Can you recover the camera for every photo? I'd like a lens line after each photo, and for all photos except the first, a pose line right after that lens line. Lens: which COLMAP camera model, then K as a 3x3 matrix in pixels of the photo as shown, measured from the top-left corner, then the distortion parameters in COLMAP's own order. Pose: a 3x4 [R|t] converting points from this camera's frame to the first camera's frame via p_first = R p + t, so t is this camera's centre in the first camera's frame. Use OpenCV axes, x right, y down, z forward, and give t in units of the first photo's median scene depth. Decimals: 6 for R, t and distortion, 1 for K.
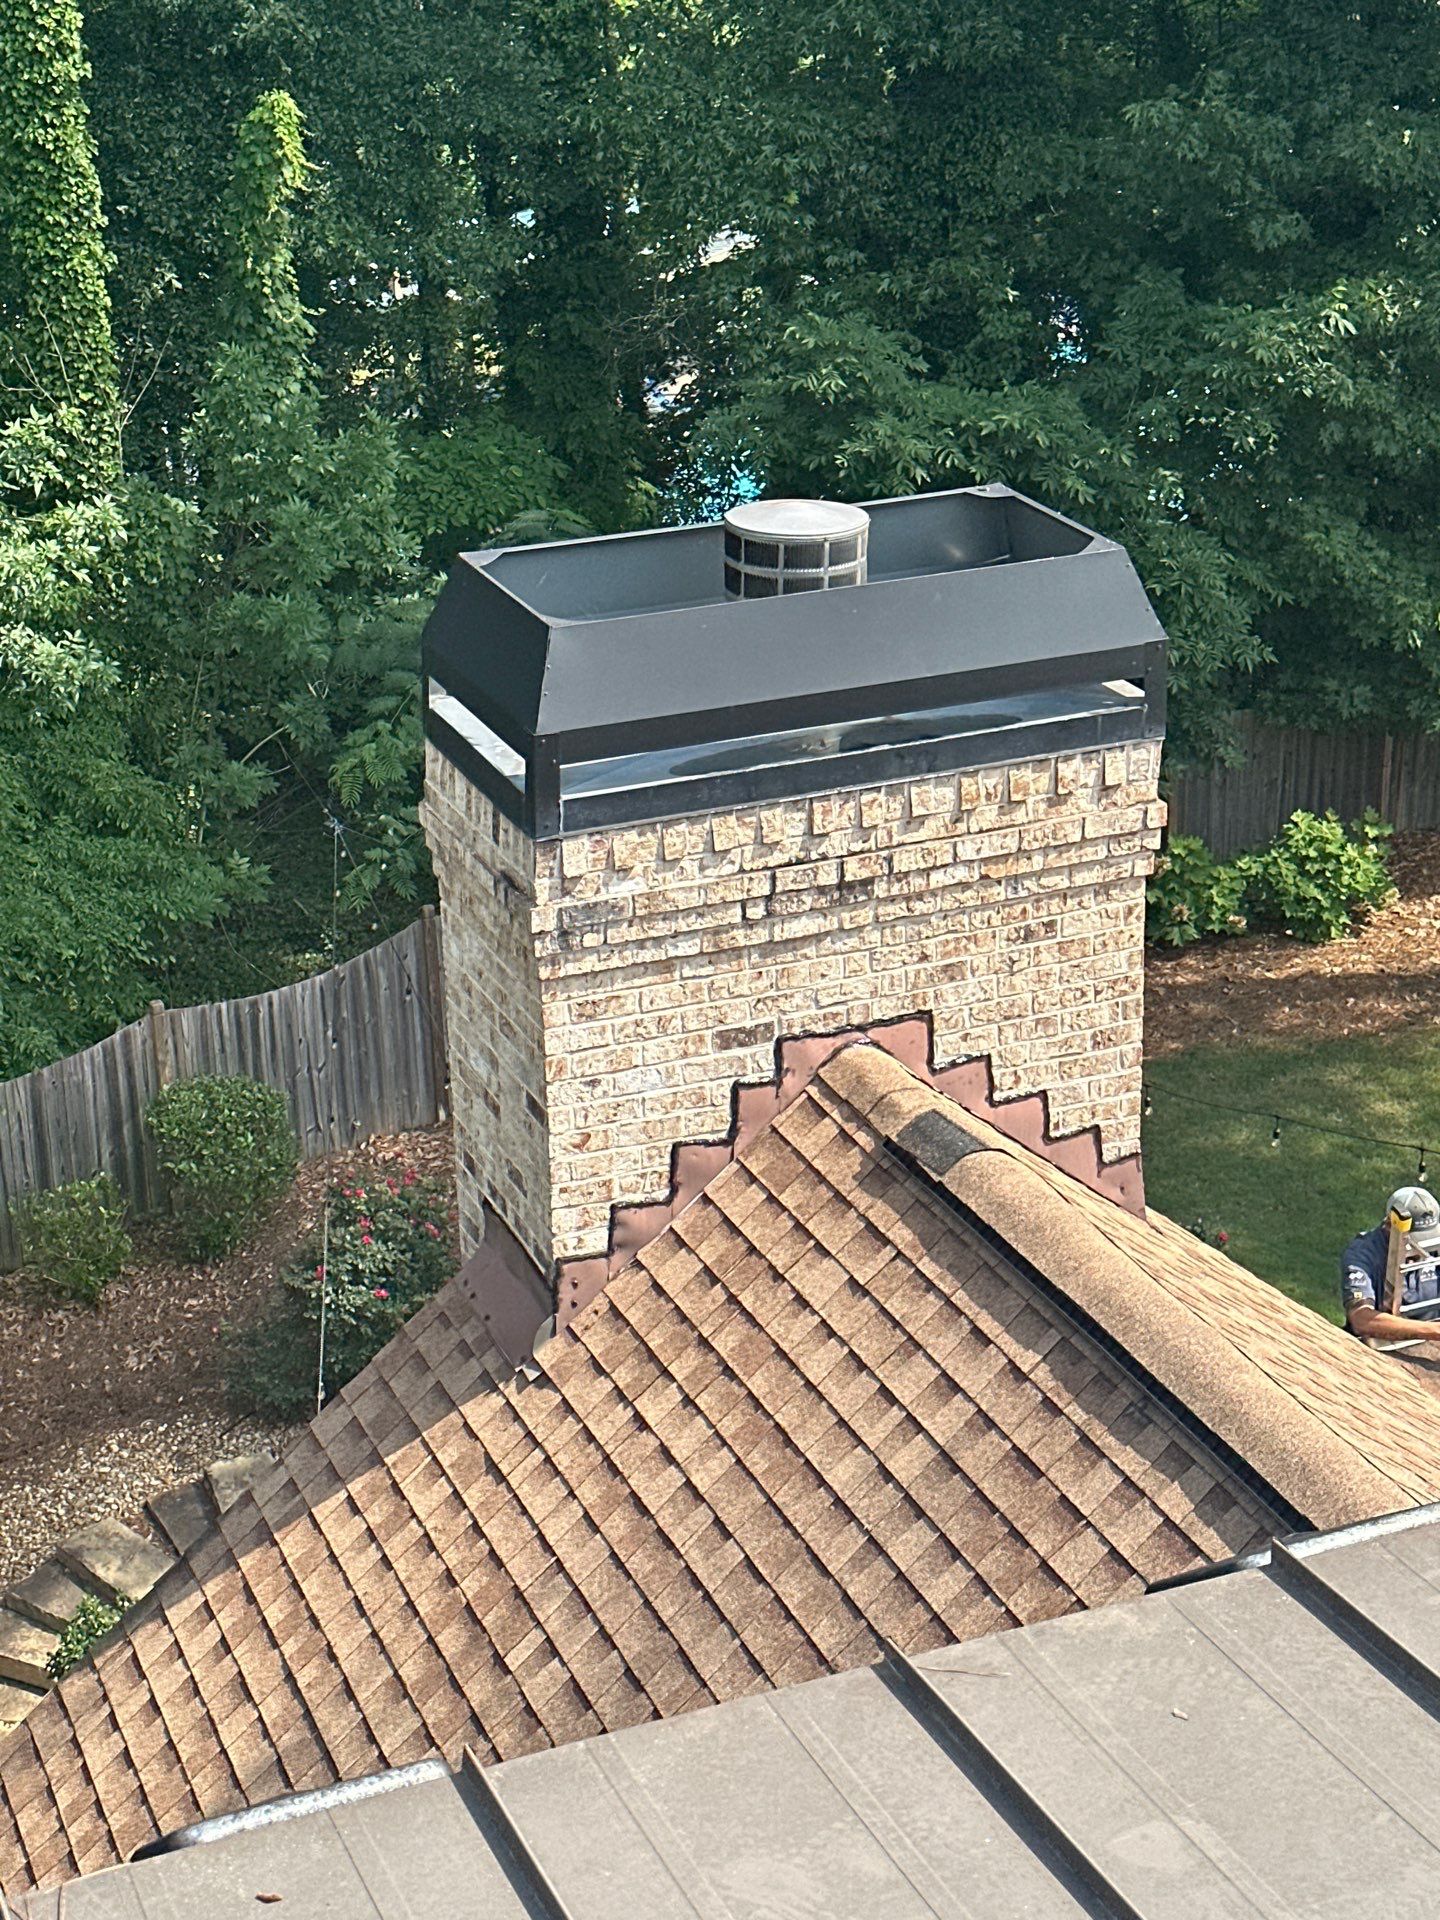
lens RADIAL K [[3085.6, 0, 720.0], [0, 3085.6, 960.0], [0, 0, 1]] dist [0.180268, -0.210258]
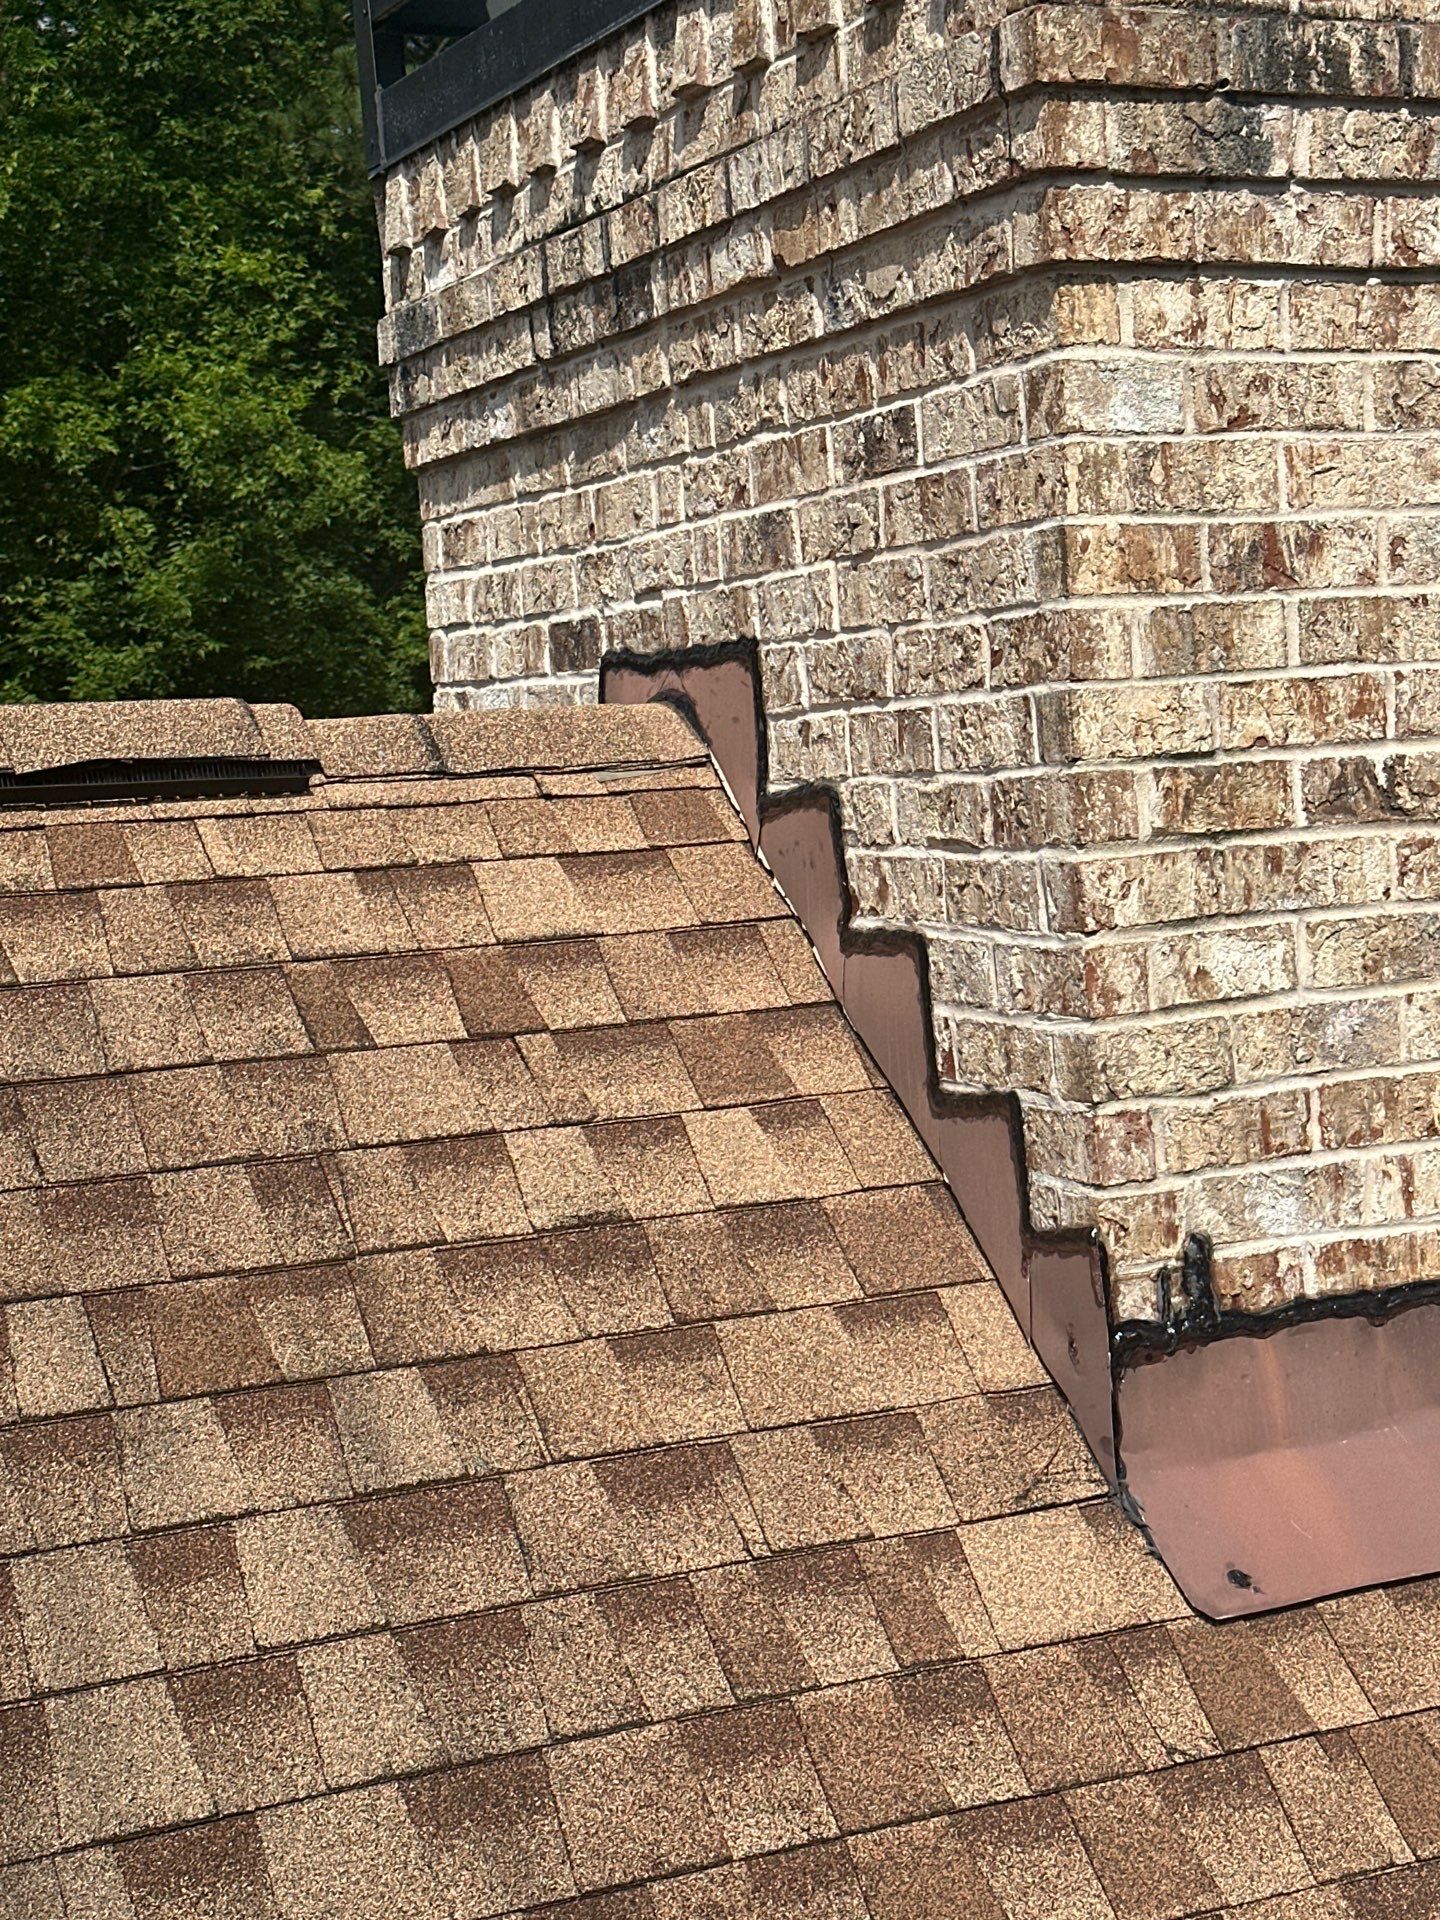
lens RADIAL K [[3085.6, 0, 720.0], [0, 3085.6, 960.0], [0, 0, 1]] dist [0.180268, -0.210258]
pose [[0.040963, 0.089655, -0.995130, 0.468584], [-0.341907, 0.937097, 0.070353, 0.028458], [0.938840, 0.337360, 0.069040, 0.989229]]
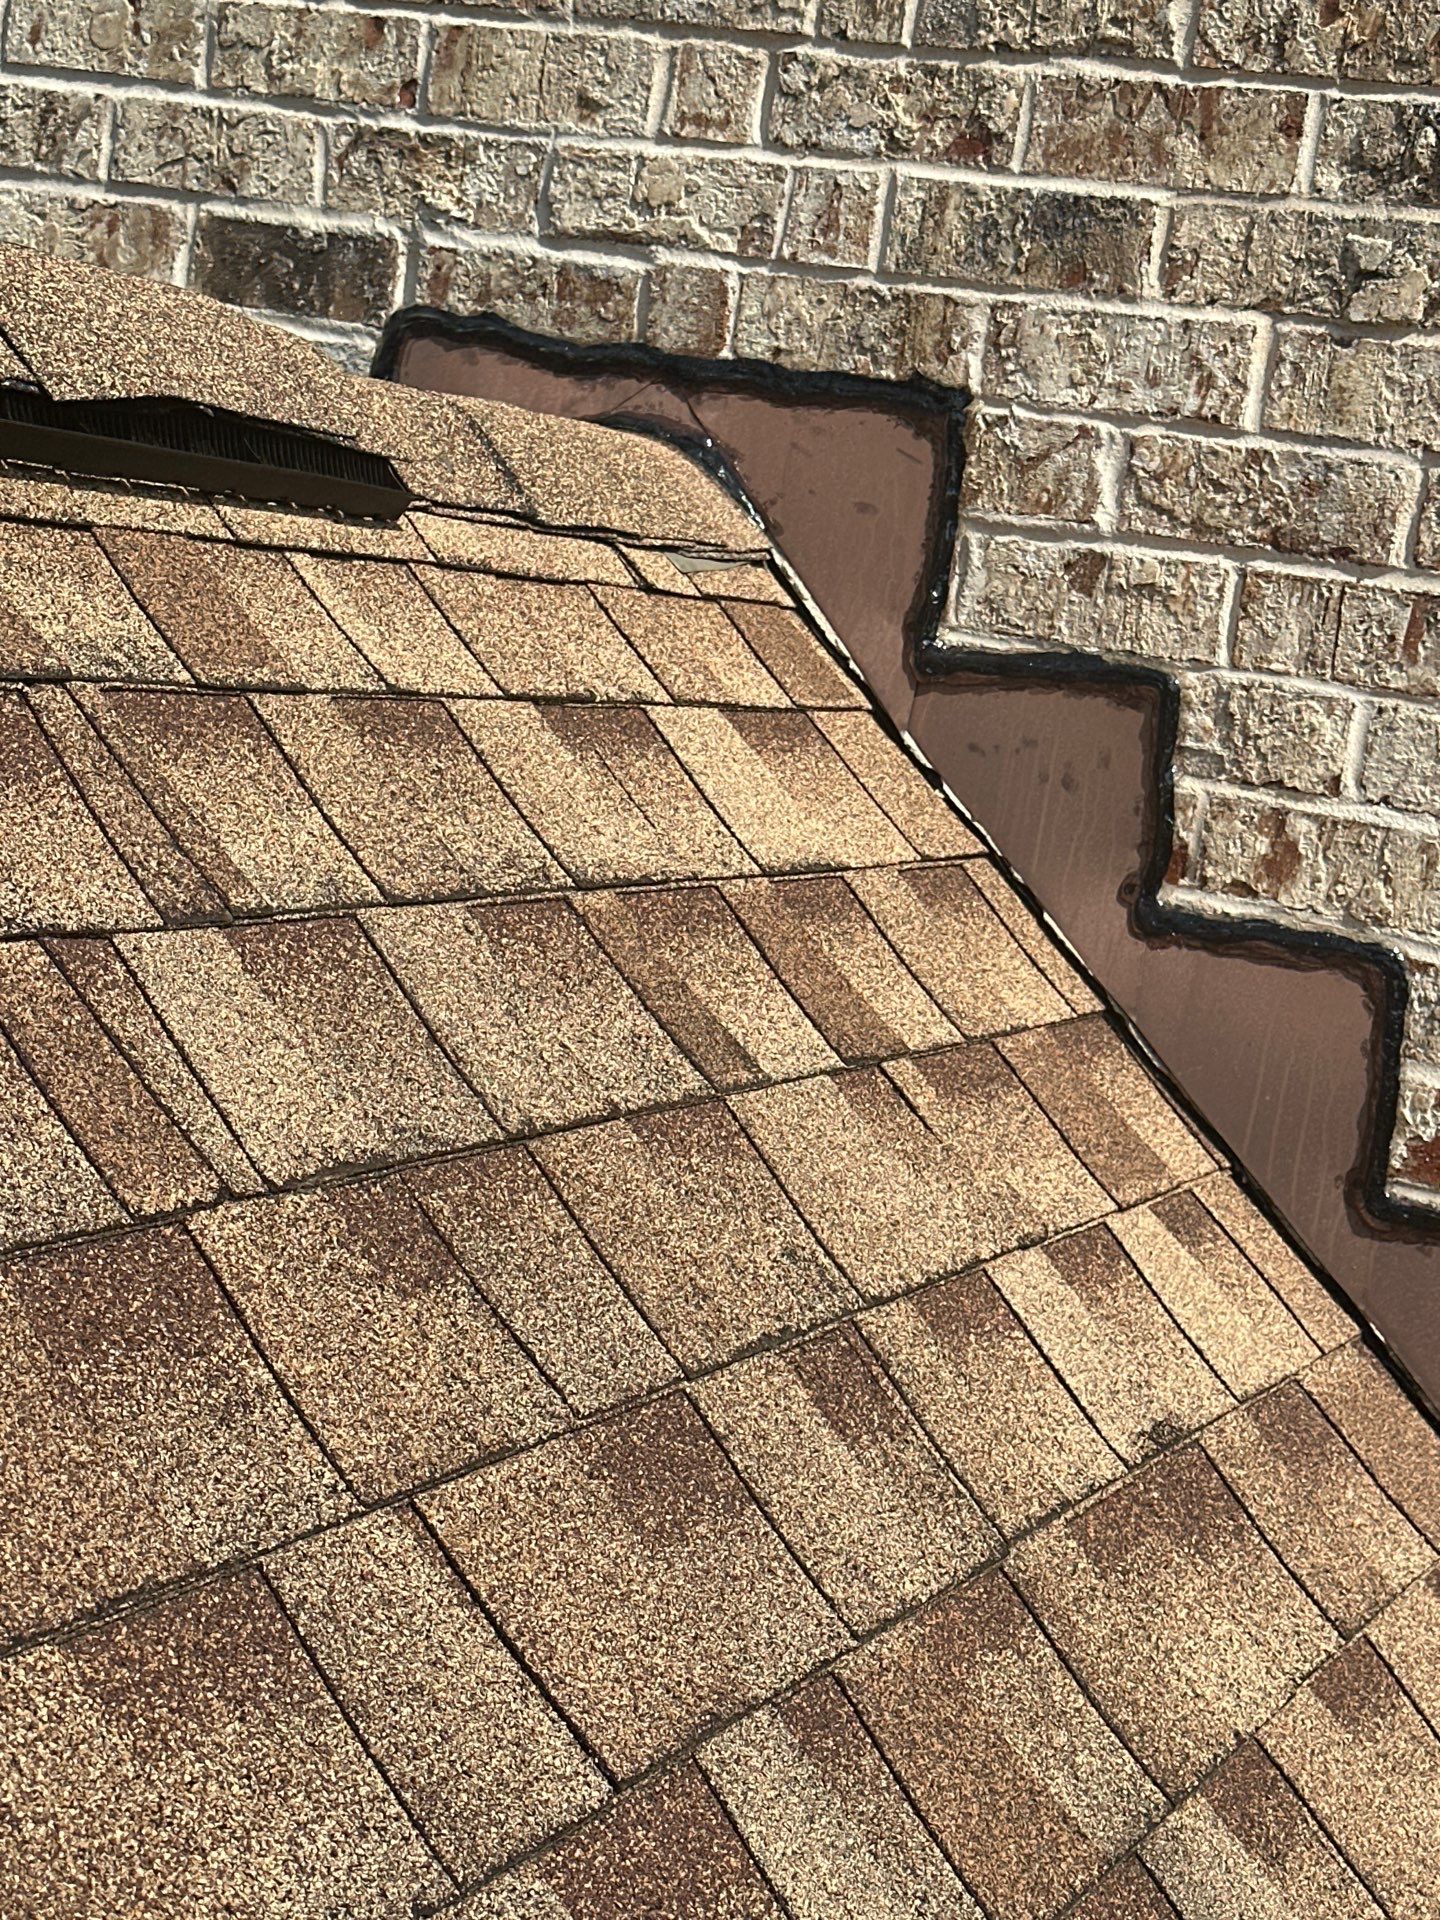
lens RADIAL K [[3085.6, 0, 720.0], [0, 3085.6, 960.0], [0, 0, 1]] dist [0.180268, -0.210258]
pose [[0.647096, 0.227780, -0.727587, 0.244981], [-0.447314, 0.886238, -0.120381, 0.094193], [0.617395, 0.403358, 0.675370, 0.847636]]
